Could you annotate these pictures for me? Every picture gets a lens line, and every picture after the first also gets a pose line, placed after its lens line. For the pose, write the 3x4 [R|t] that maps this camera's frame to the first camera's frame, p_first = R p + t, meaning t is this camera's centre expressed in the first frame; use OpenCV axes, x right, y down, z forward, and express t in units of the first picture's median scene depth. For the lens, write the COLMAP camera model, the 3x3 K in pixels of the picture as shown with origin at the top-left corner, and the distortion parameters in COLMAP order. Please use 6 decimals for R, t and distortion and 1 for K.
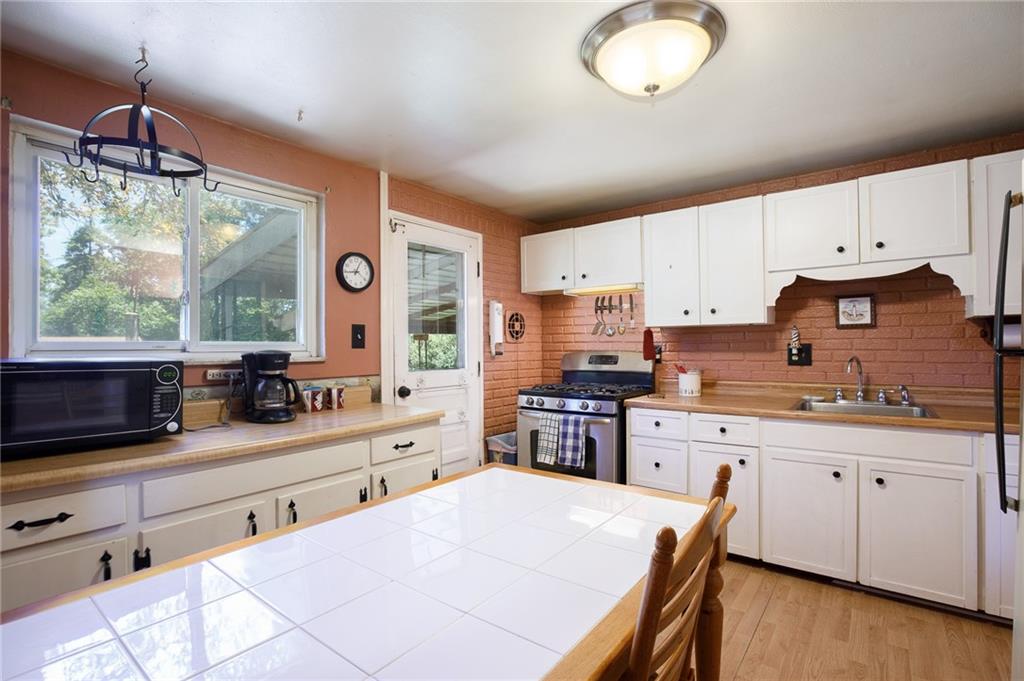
lens RADIAL K [[472.7, 0, 510.9], [0, 472.7, 339.5], [0, 0, 1]] dist [0.012157, -0.003388]
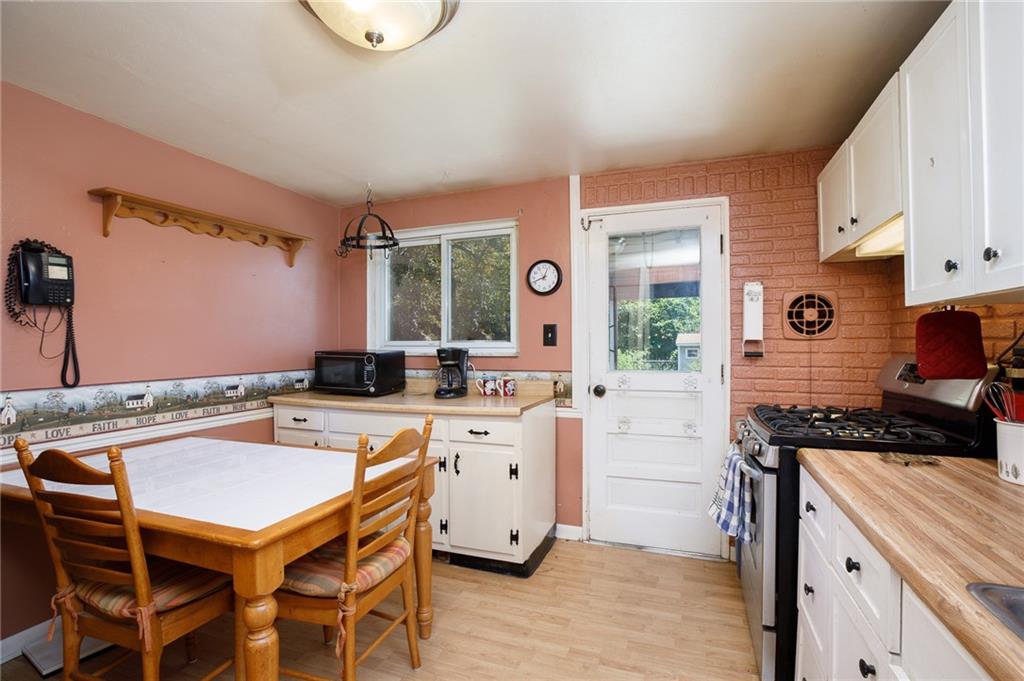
lens RADIAL K [[472.7, 0, 516.8], [0, 472.7, 338.5], [0, 0, 1]] dist [0.012157, -0.003388]
pose [[0.341825, -0.004510, -0.939753, 0.599980], [0.012055, 0.999927, -0.000414, 0.000891], [0.939686, -0.011187, 0.341855, 0.482828]]
